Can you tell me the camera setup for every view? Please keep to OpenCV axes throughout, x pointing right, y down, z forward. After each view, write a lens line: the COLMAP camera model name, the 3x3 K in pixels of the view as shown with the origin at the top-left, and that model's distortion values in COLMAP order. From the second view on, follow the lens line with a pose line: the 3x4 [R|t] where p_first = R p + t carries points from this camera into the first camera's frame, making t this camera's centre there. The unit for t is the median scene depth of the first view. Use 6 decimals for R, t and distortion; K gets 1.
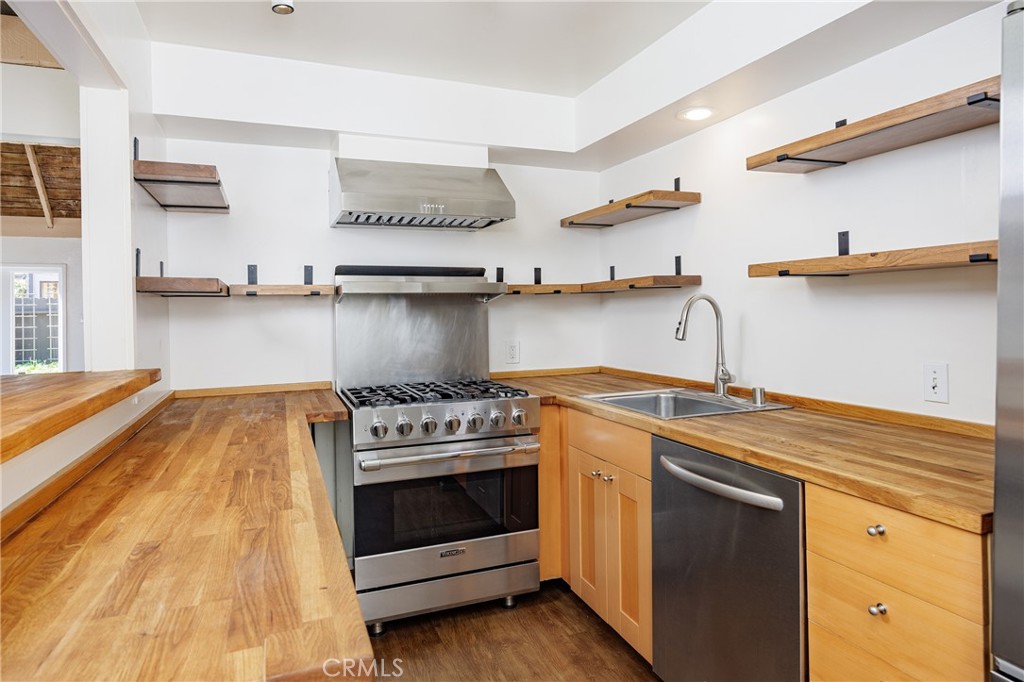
lens RADIAL K [[612.2, 0, 511.8], [0, 612.2, 309.7], [0, 0, 1]] dist [0.047033, -0.000261]
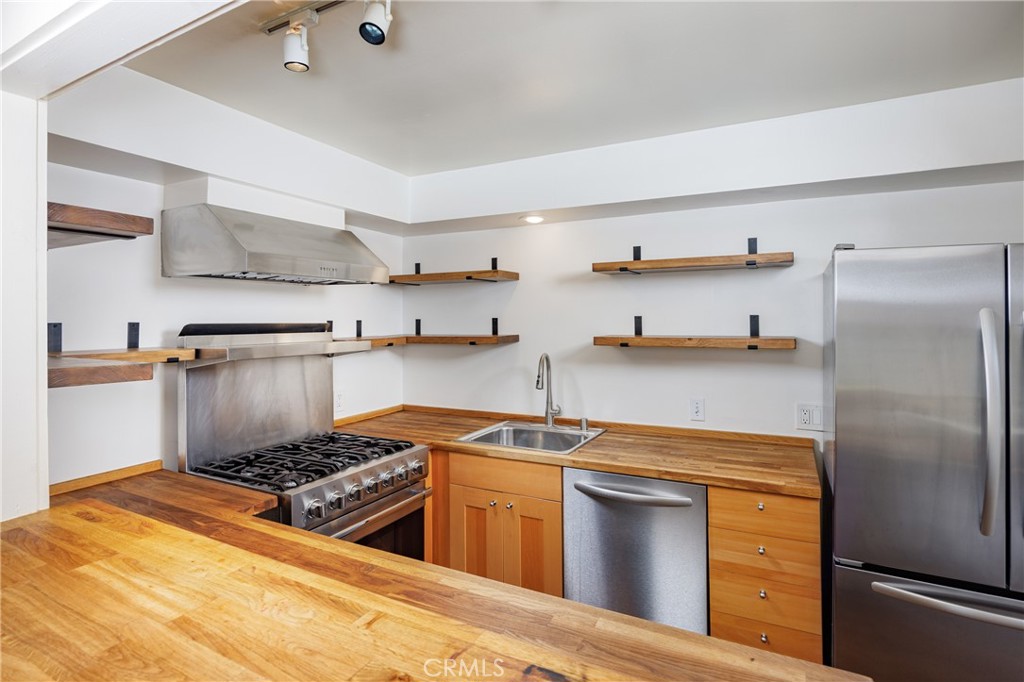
lens RADIAL K [[508.2, 0, 513.1], [0, 508.2, 319.8], [0, 0, 1]] dist [0.001920, 0.000043]
pose [[0.749464, 0.010083, 0.661969, -0.461497], [-0.006596, 0.999948, -0.007763, -0.084675], [-0.662012, 0.001452, 0.749491, 0.187863]]
